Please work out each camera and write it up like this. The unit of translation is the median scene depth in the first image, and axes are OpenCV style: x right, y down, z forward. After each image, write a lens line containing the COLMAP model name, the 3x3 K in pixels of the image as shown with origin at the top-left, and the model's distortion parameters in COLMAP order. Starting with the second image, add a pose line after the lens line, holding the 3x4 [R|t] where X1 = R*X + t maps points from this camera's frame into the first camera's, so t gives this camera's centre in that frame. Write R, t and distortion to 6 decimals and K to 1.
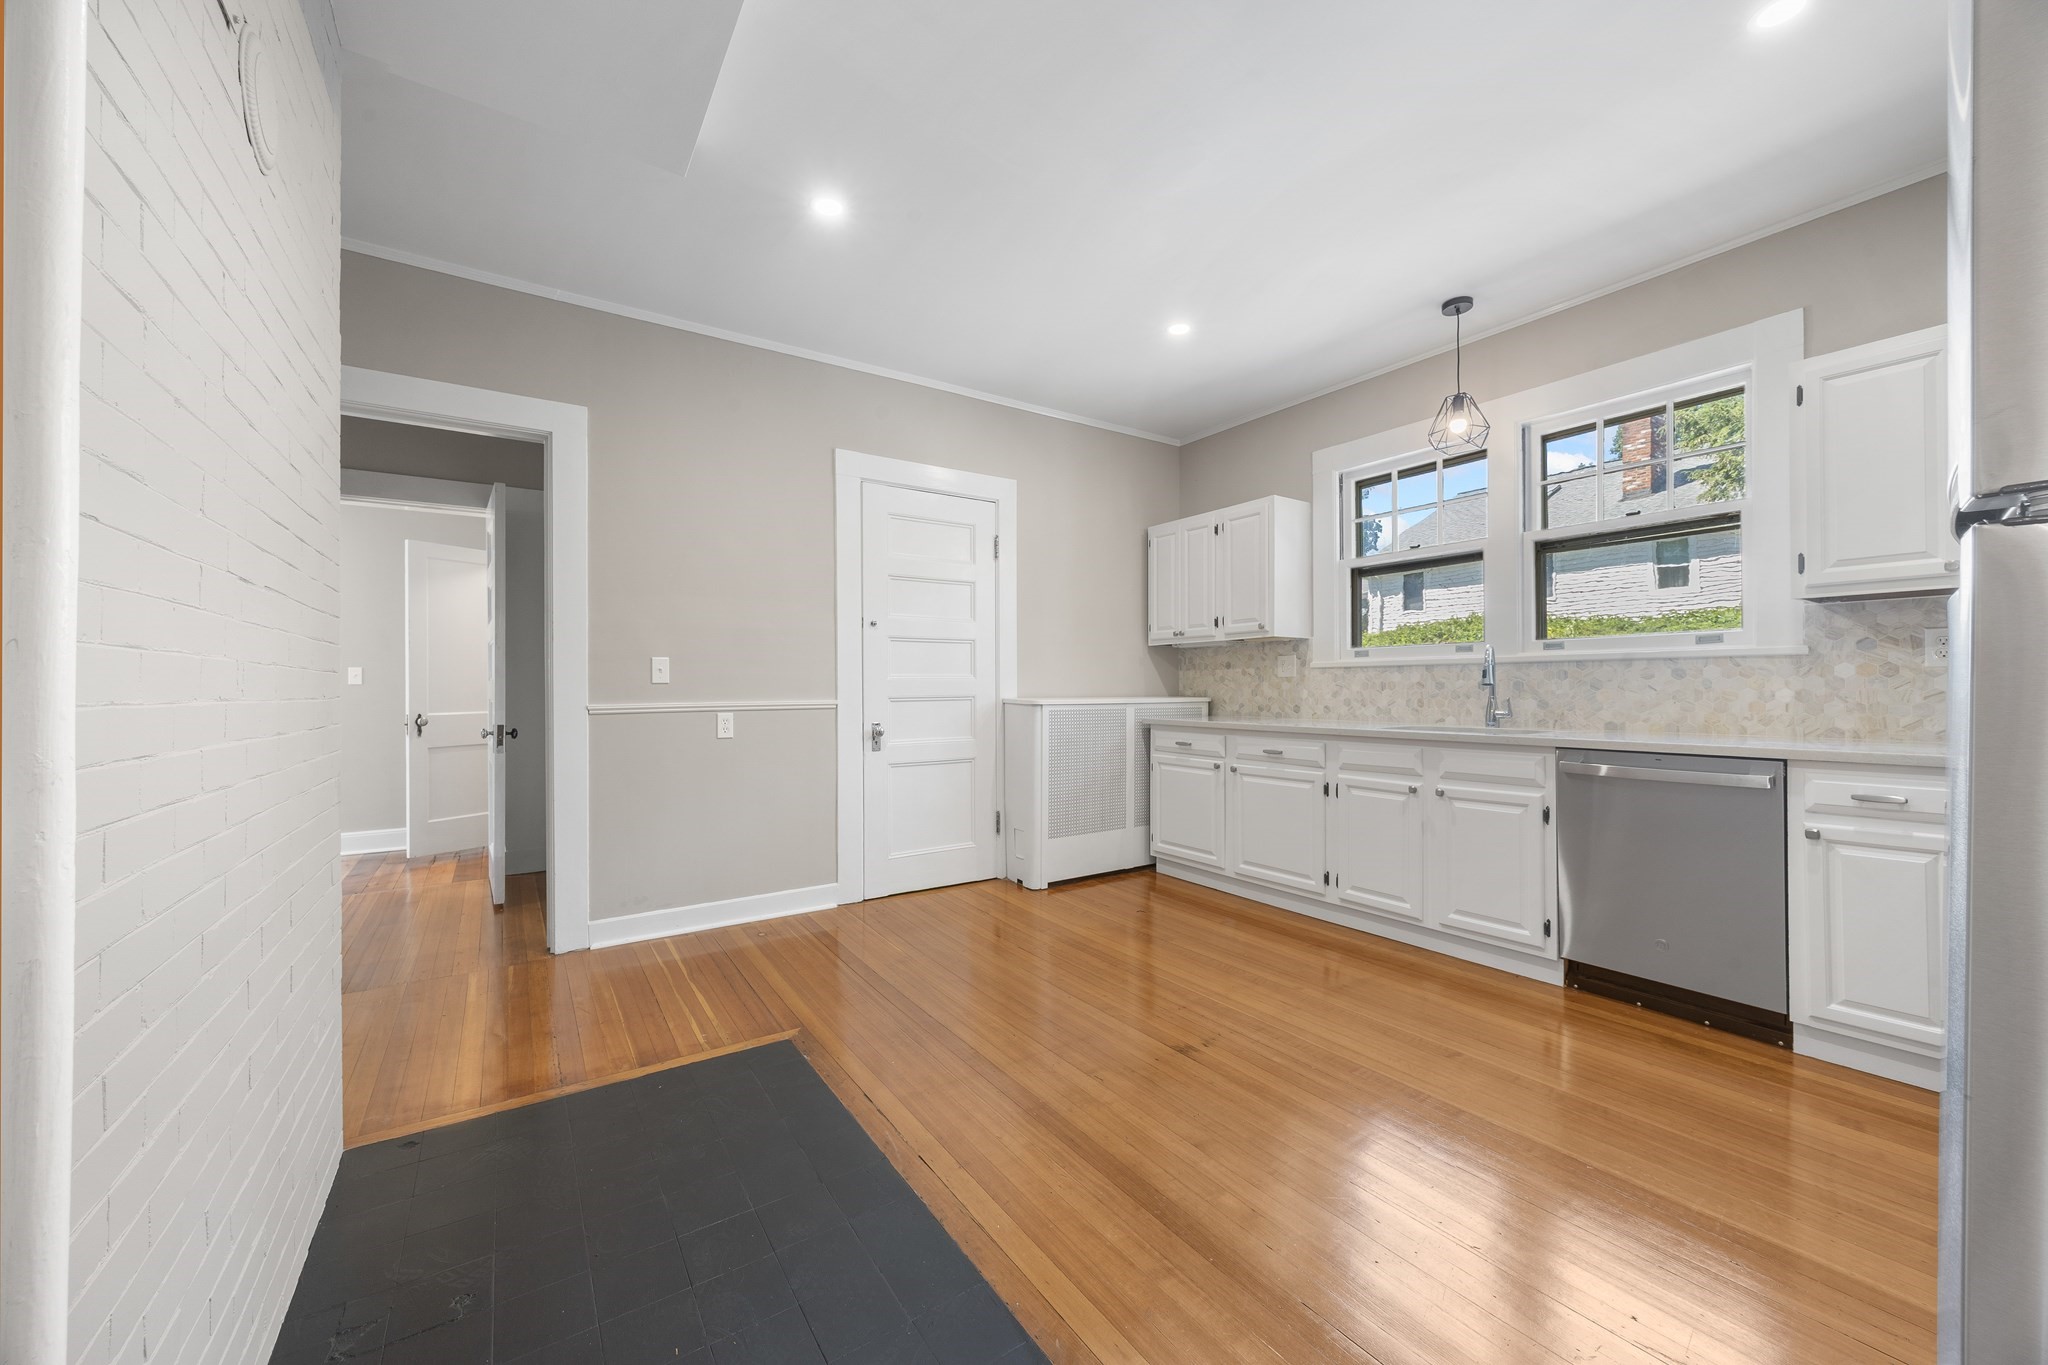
lens RADIAL K [[767.2, 0, 1020.2], [0, 767.2, 676.9], [0, 0, 1]] dist [0.000357, -0.000015]
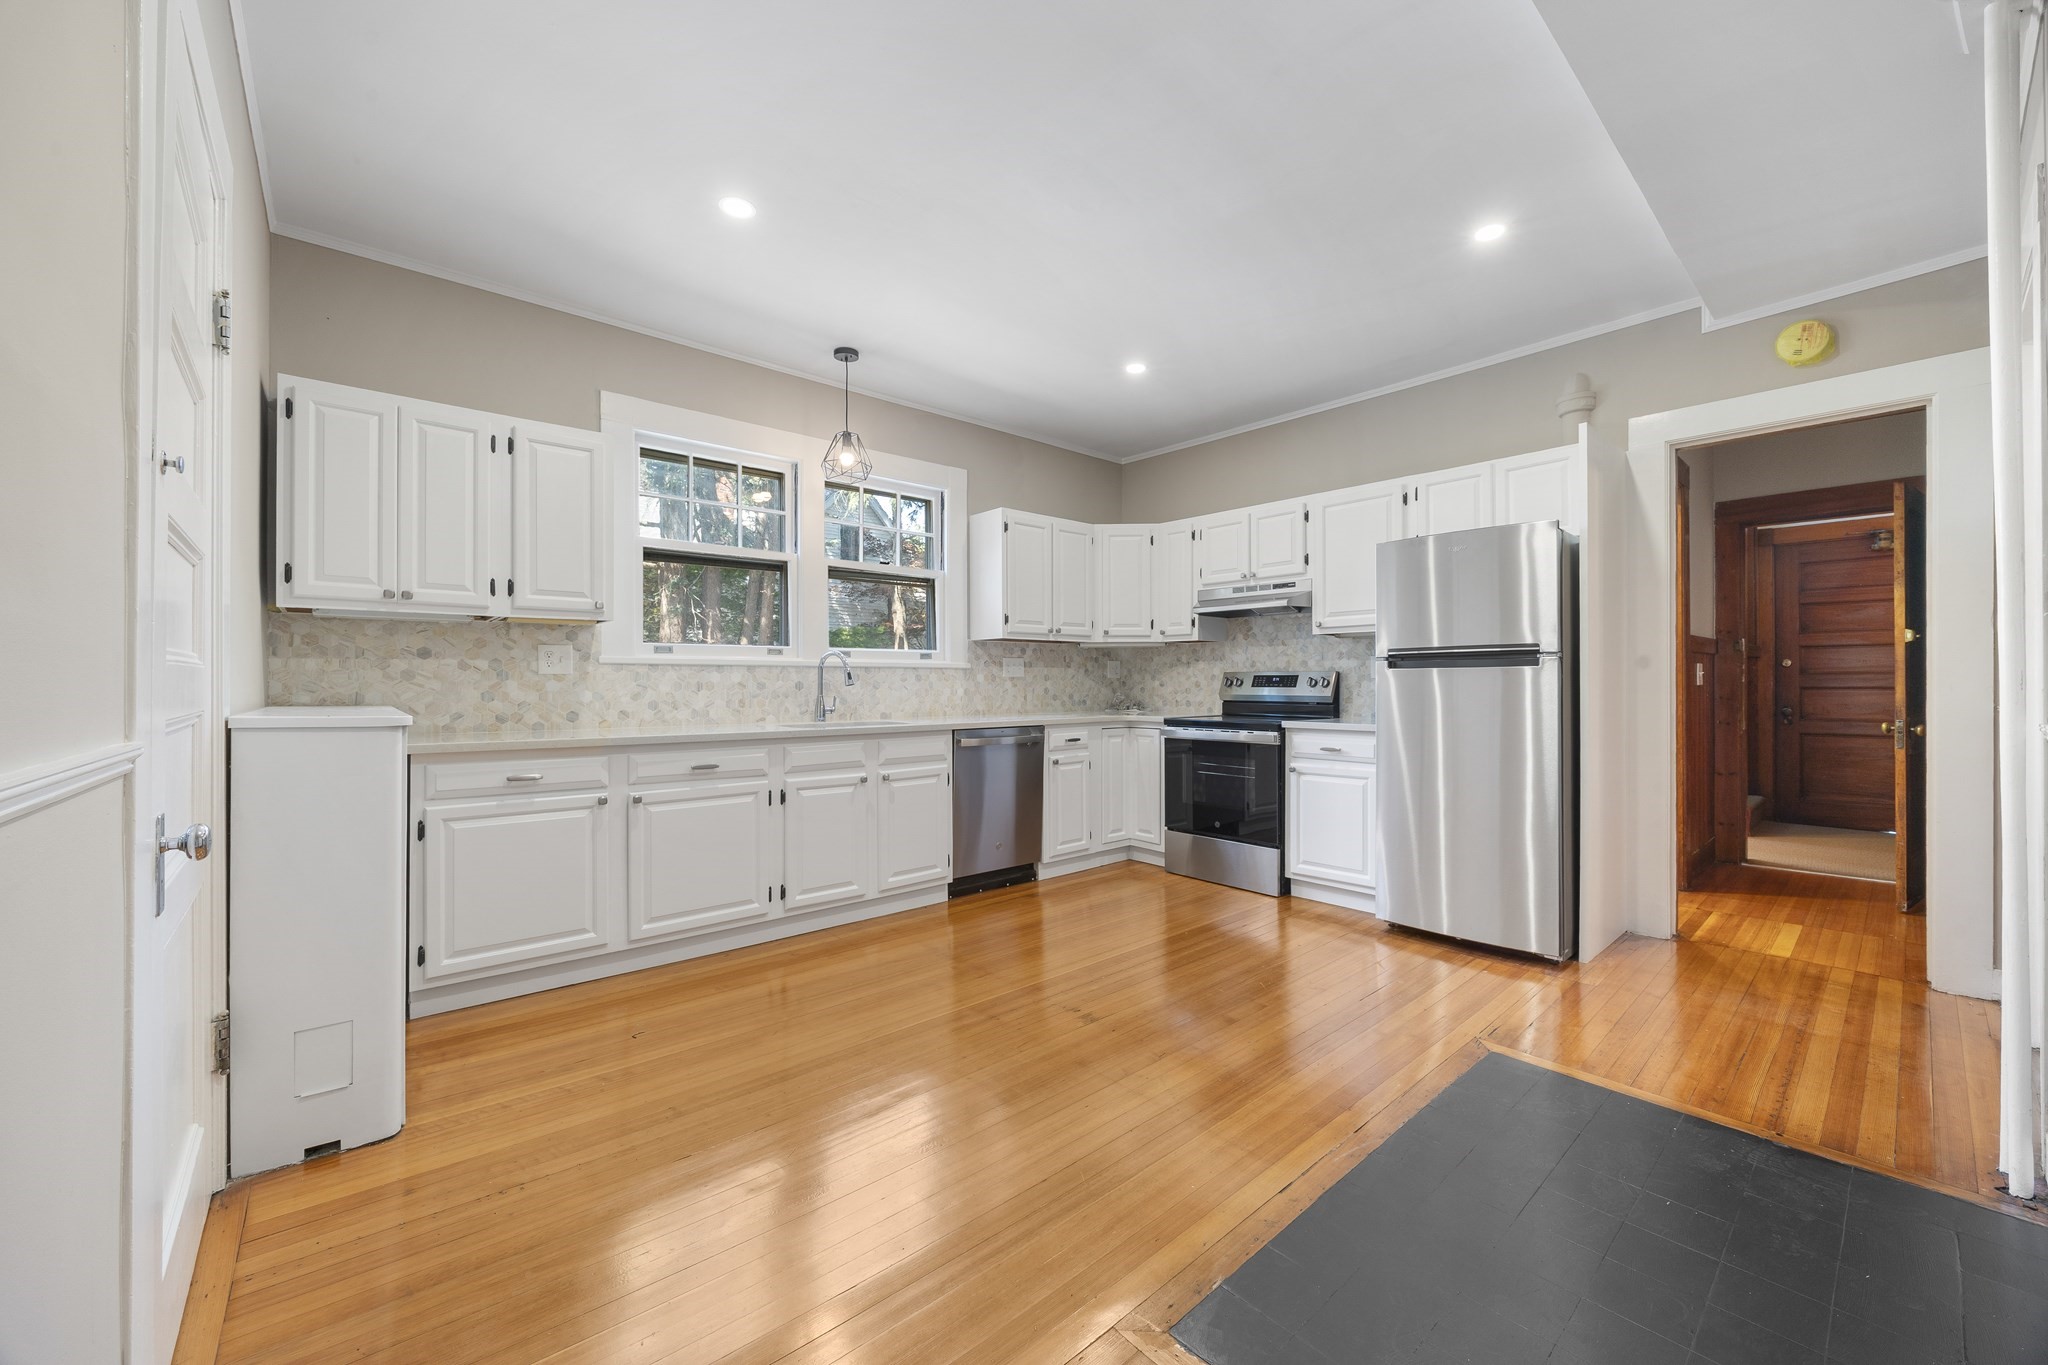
lens RADIAL K [[779.3, 0, 1024.0], [0, 779.3, 682.5], [0, 0, 1]] dist [-0.026543, 0.000062]
pose [[-0.131691, 0.007965, 0.991259, -0.525516], [-0.009745, 0.999909, -0.009329, 0.012699], [-0.991243, -0.010888, -0.131601, 0.764160]]
